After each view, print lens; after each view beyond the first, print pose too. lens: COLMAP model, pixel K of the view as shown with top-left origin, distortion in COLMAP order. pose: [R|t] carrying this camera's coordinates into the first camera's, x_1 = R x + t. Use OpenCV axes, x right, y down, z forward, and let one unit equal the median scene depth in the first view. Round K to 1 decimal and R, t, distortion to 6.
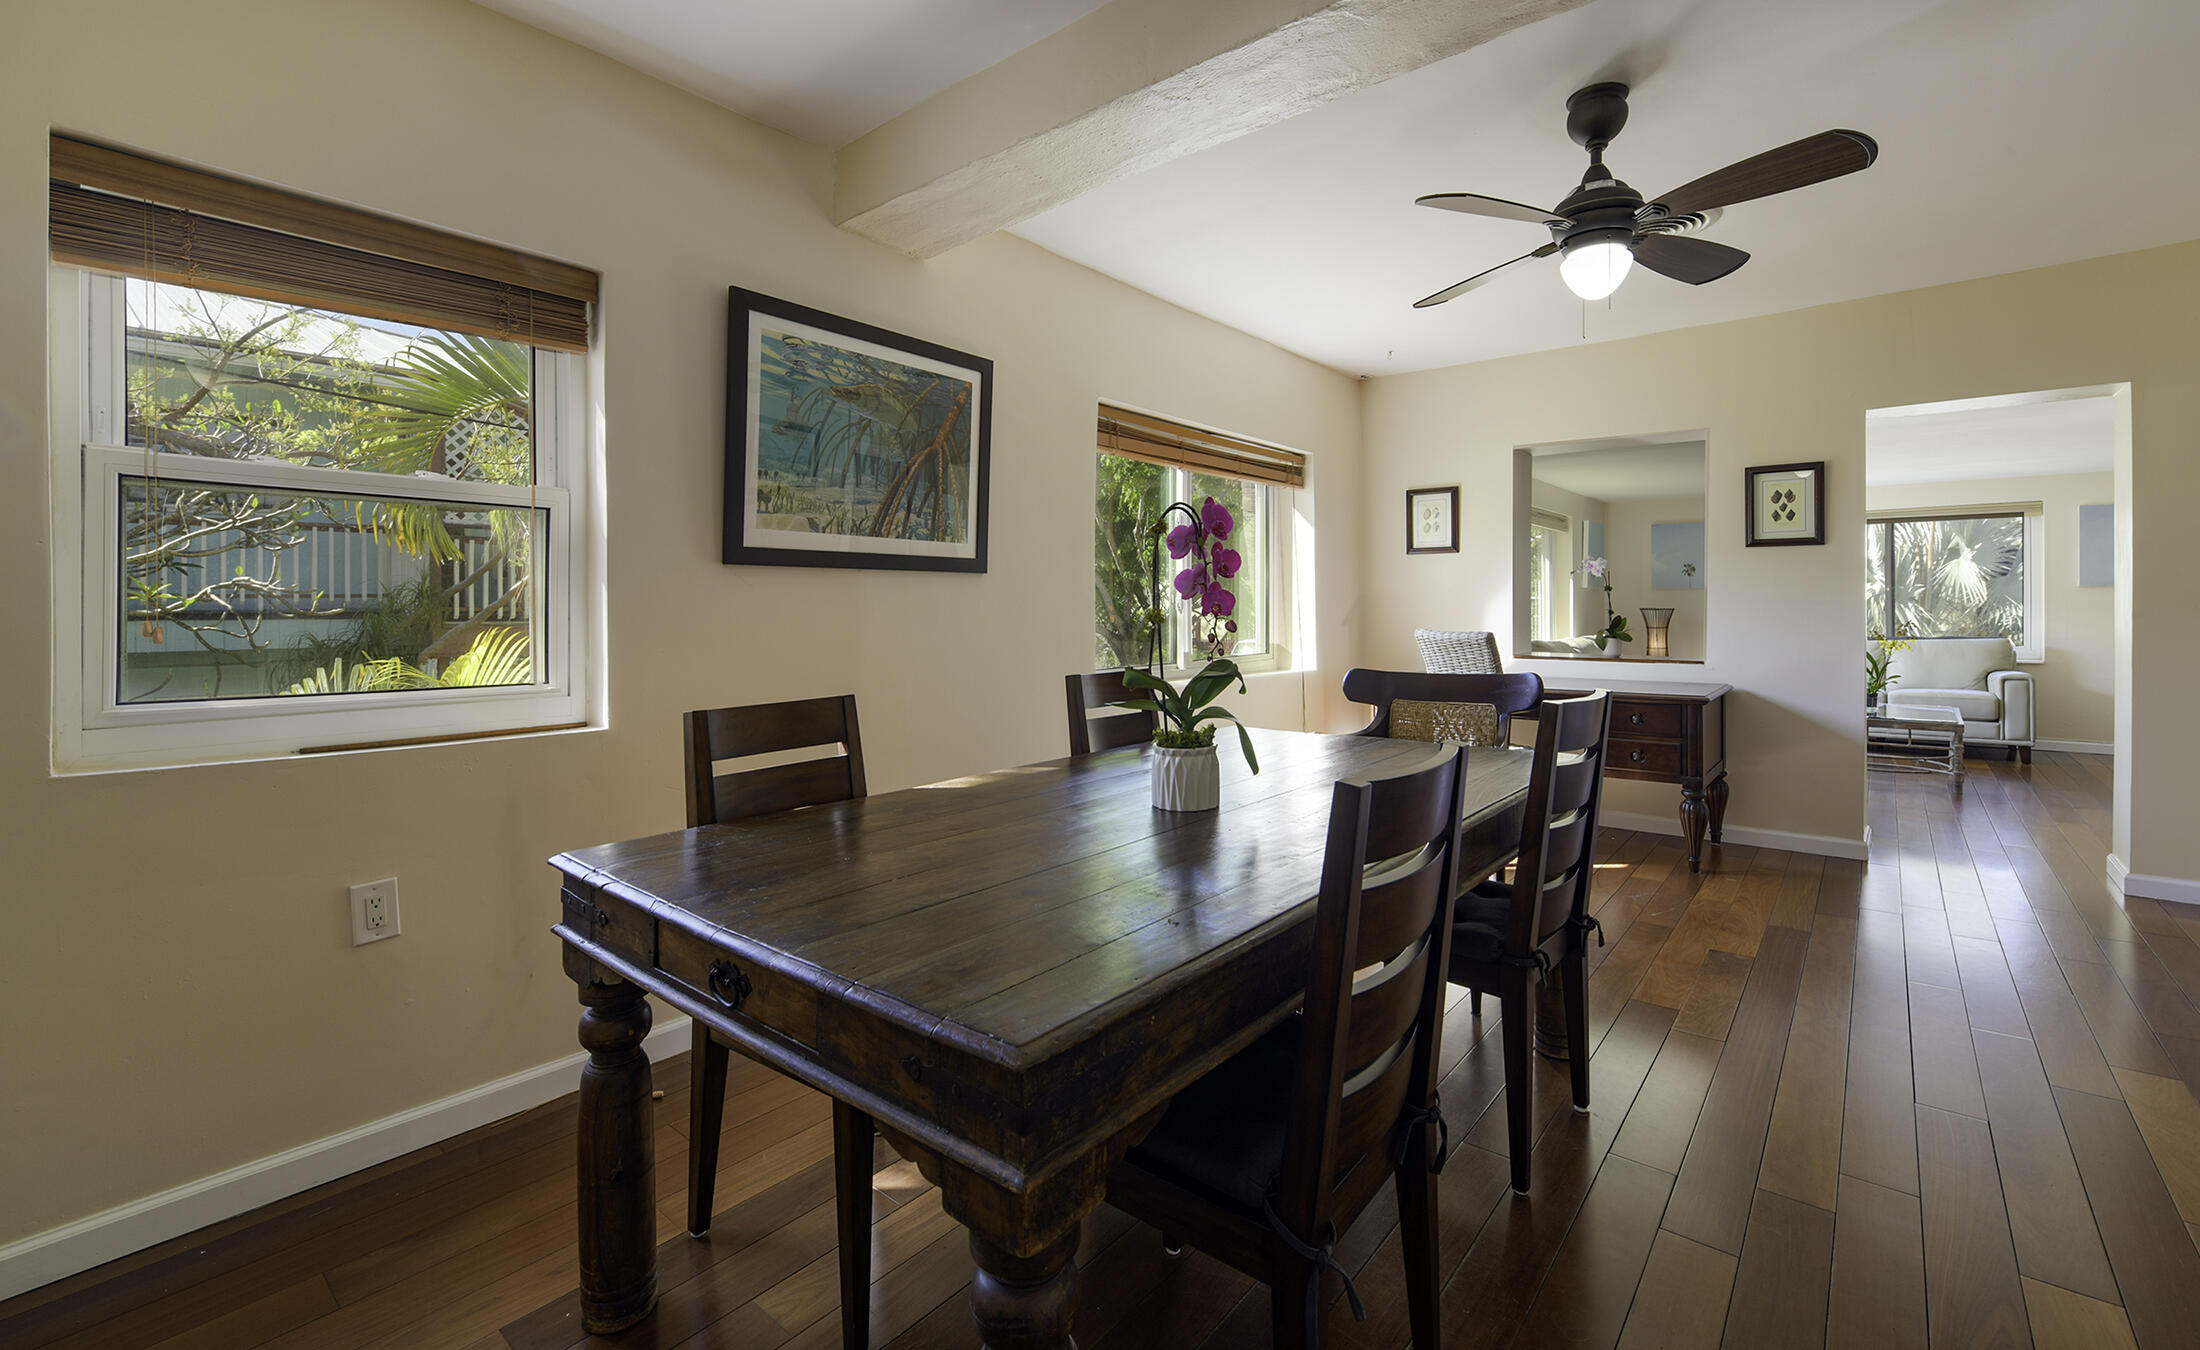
lens RADIAL K [[938.4, 0, 1101.0], [0, 938.4, 608.4], [0, 0, 1]] dist [0.000068, -0.000003]
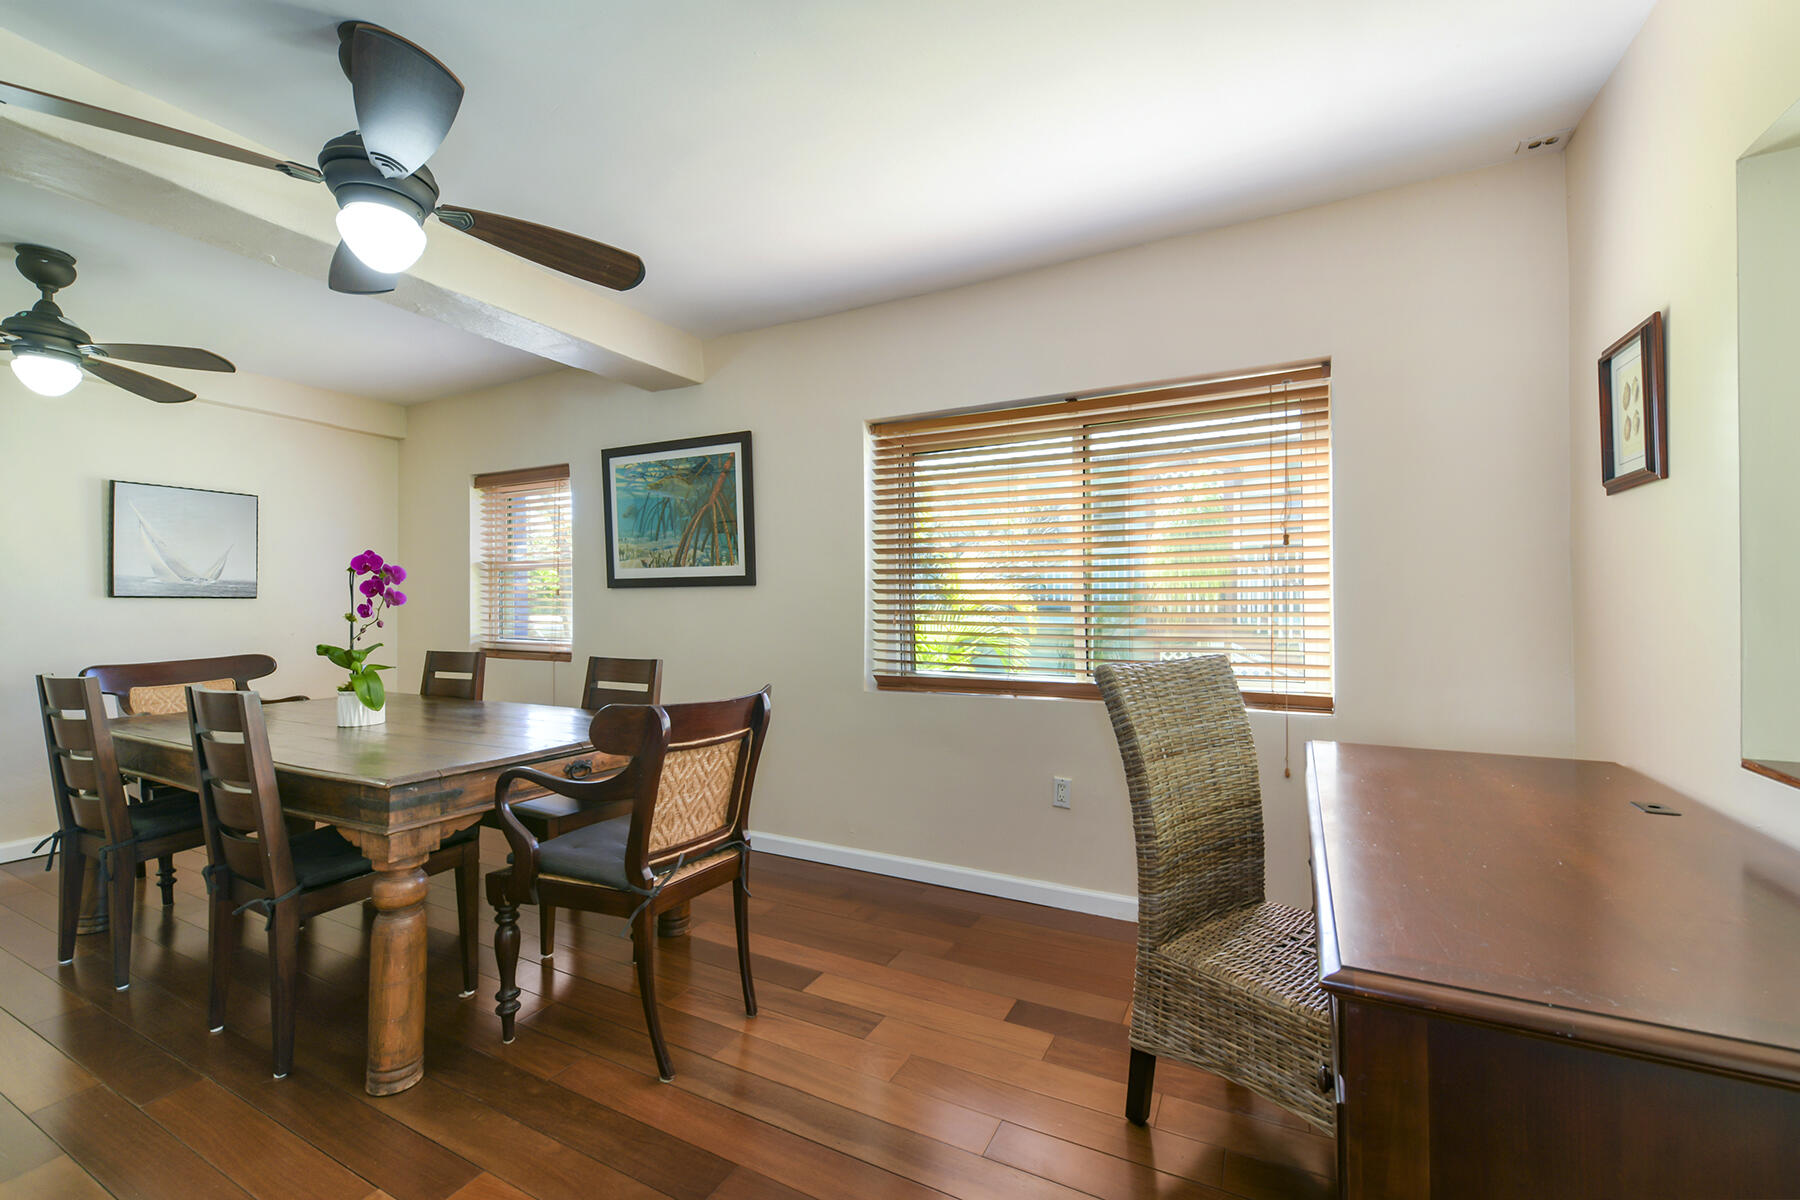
lens RADIAL K [[744.8, 0, 900.0], [0, 744.8, 600.0], [0, 0, 1]] dist [0.000087, 0.000015]
pose [[0.210611, -0.005079, -0.977557, 1.121015], [-0.001073, 0.999985, -0.005427, -0.012511], [0.977569, 0.002192, 0.210602, 1.114809]]
